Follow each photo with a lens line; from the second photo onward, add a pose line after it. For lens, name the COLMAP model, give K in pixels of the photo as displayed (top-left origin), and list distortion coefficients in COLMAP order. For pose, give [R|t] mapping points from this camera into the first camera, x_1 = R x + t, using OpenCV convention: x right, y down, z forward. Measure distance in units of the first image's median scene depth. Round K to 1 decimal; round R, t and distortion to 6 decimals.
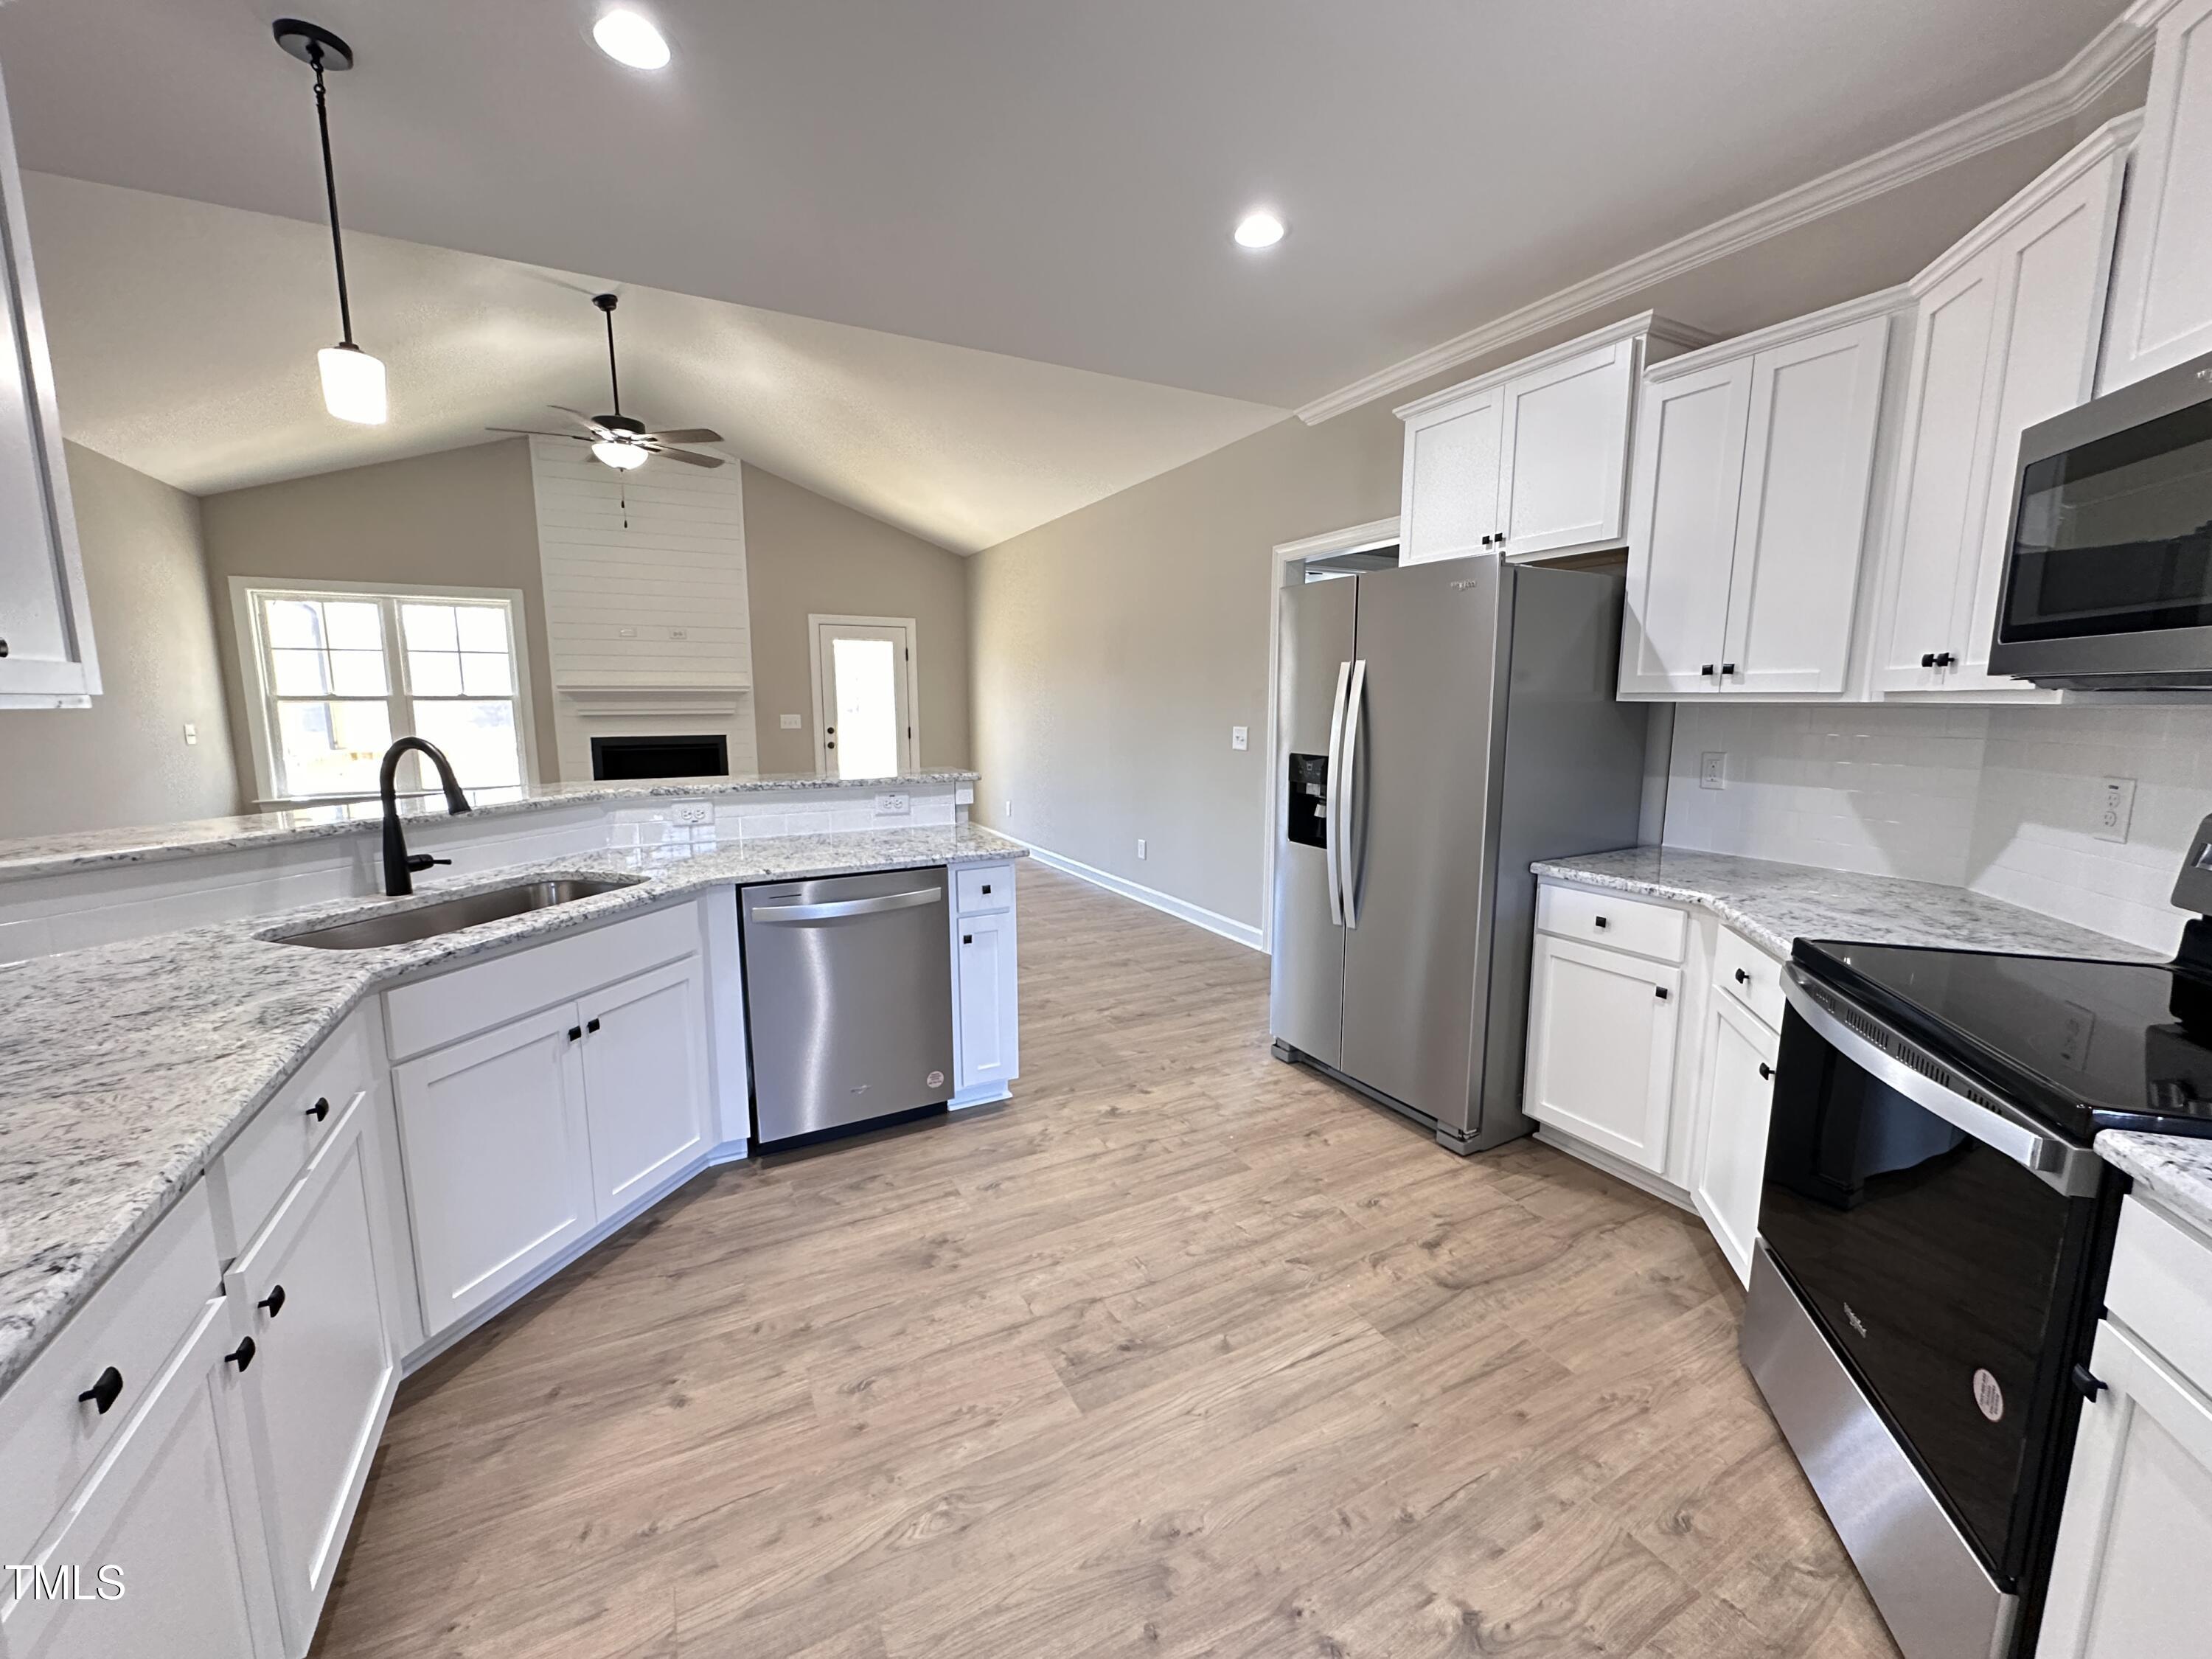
lens RADIAL K [[895.2, 0, 1111.0], [0, 895.2, 795.2], [0, 0, 1]] dist [-0.000191, -0.000030]
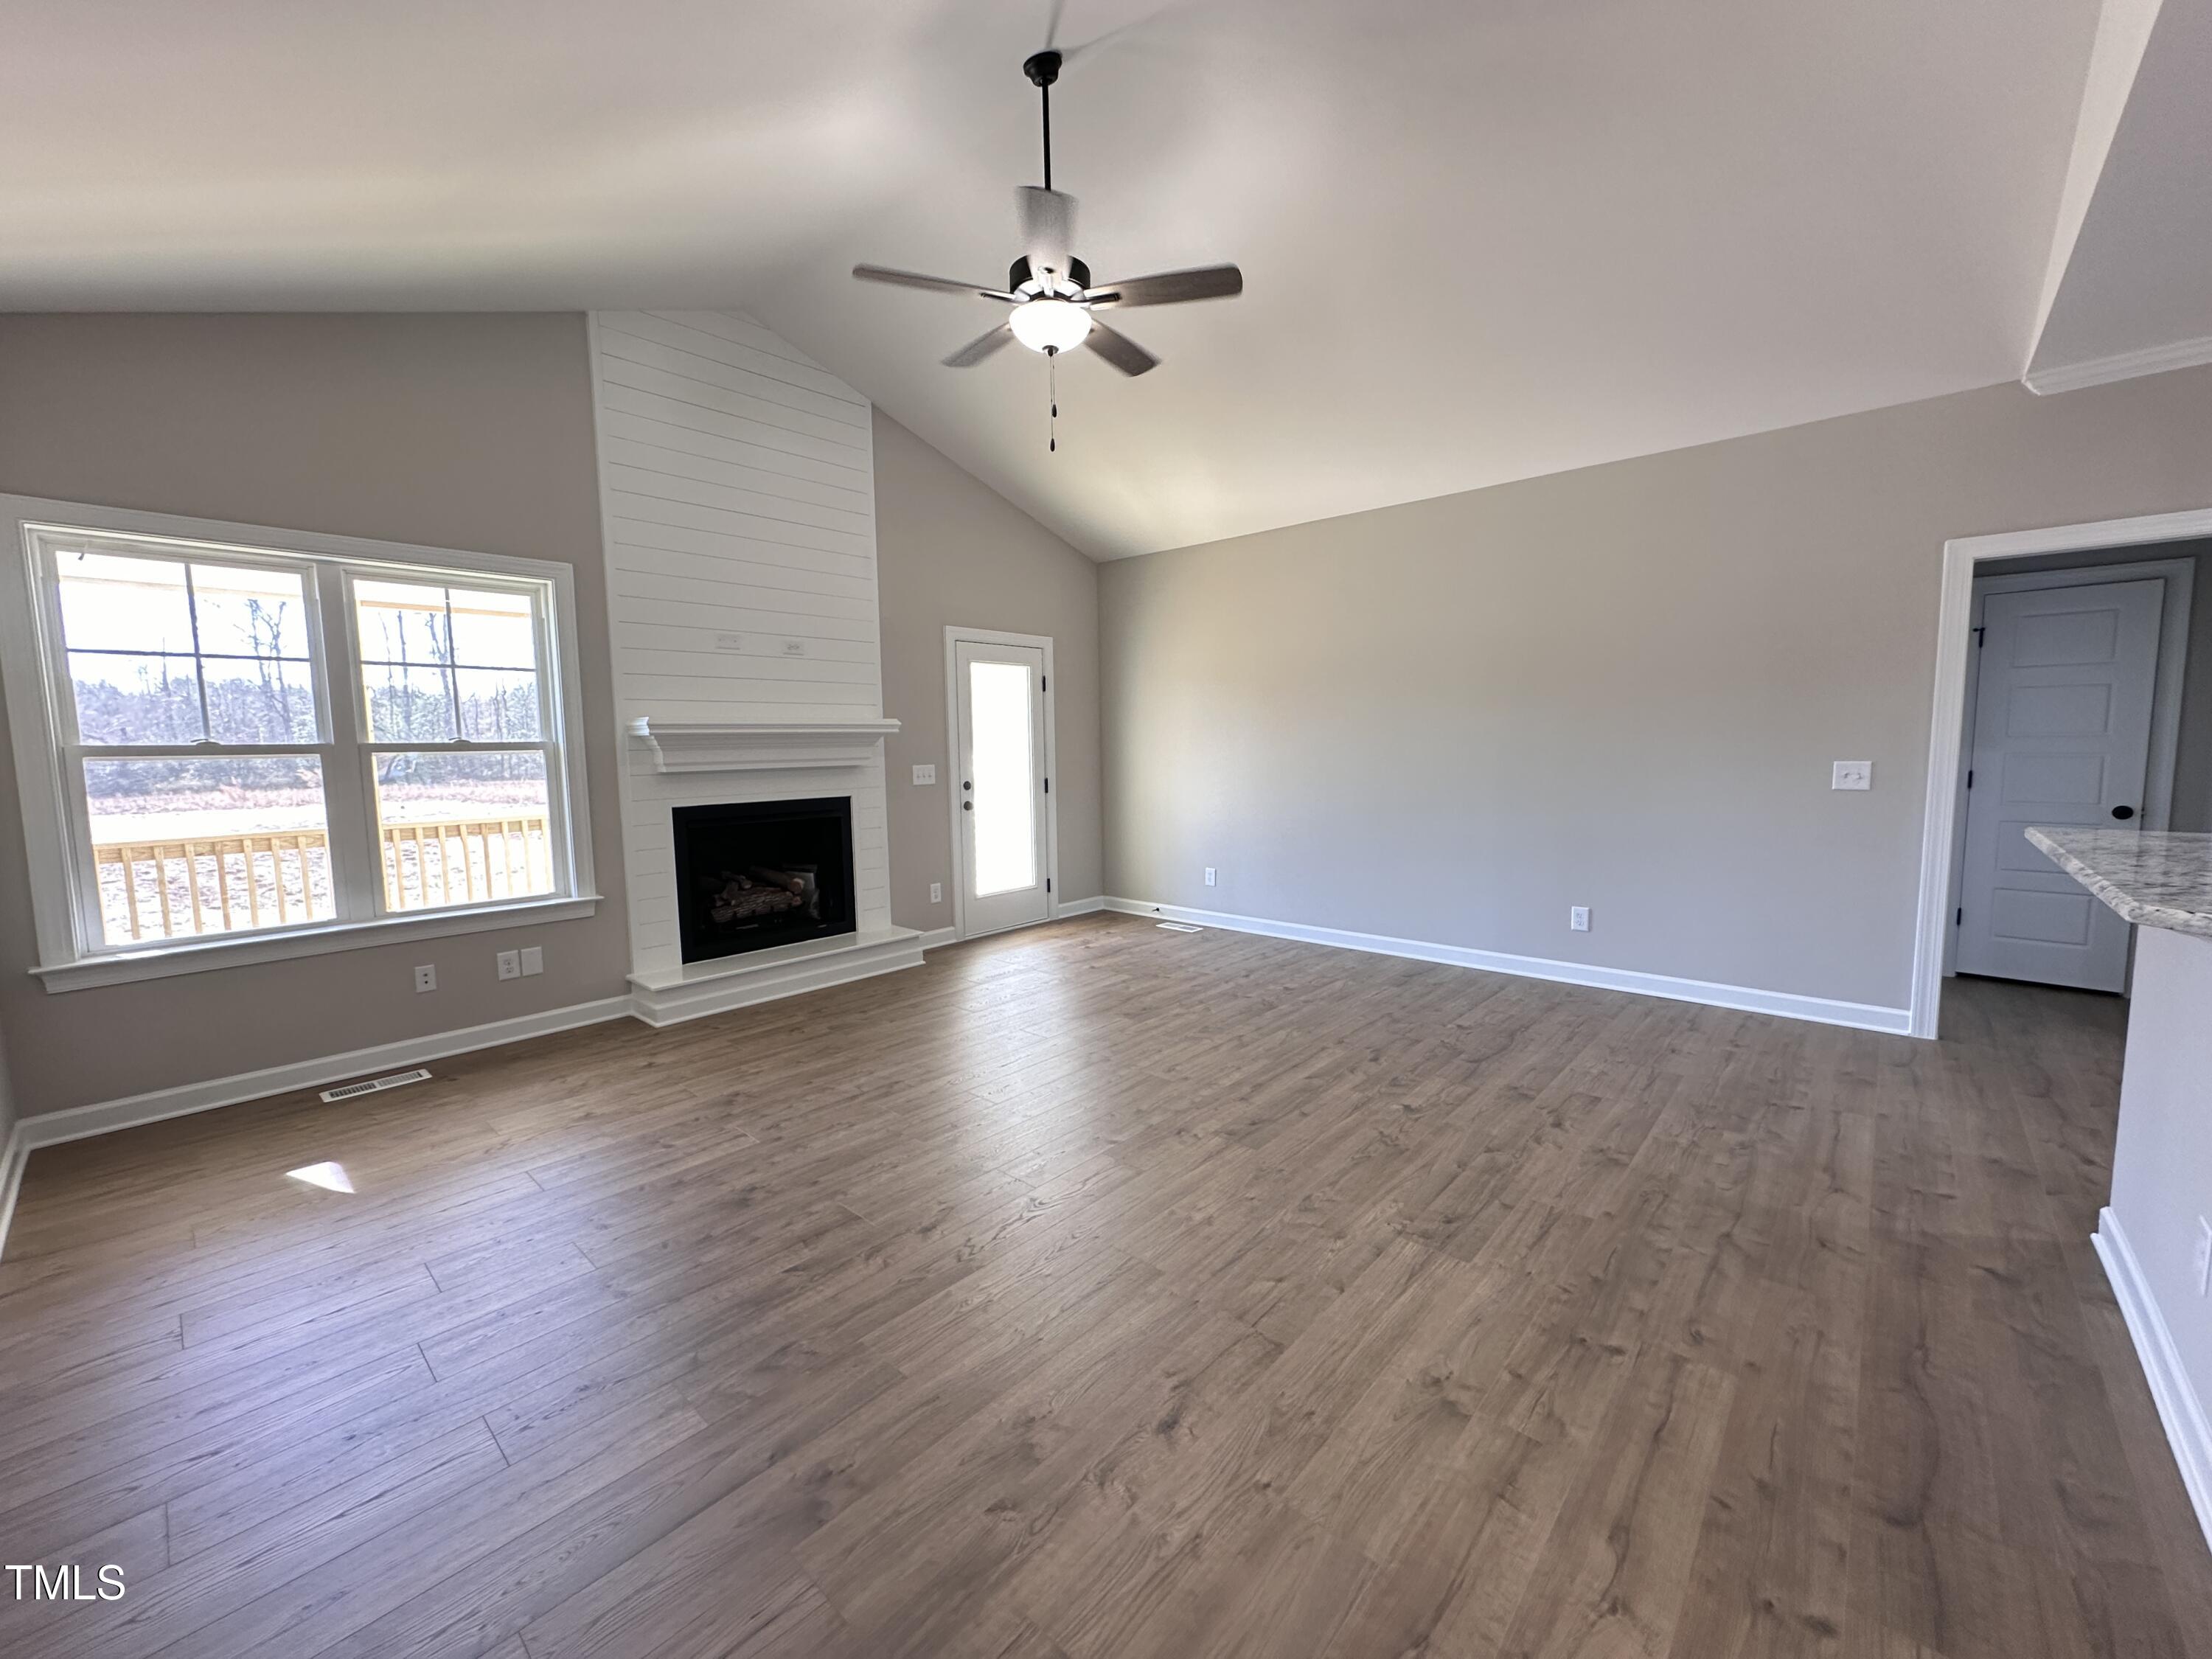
lens RADIAL K [[889.3, 0, 1106.0], [0, 889.3, 829.5], [0, 0, 1]] dist [-0.000876, -0.000196]
pose [[0.942667, -0.045730, 0.330586, -0.500820], [0.050745, 0.998690, -0.006549, -0.029064], [-0.329853, 0.022949, 0.943753, 0.309395]]
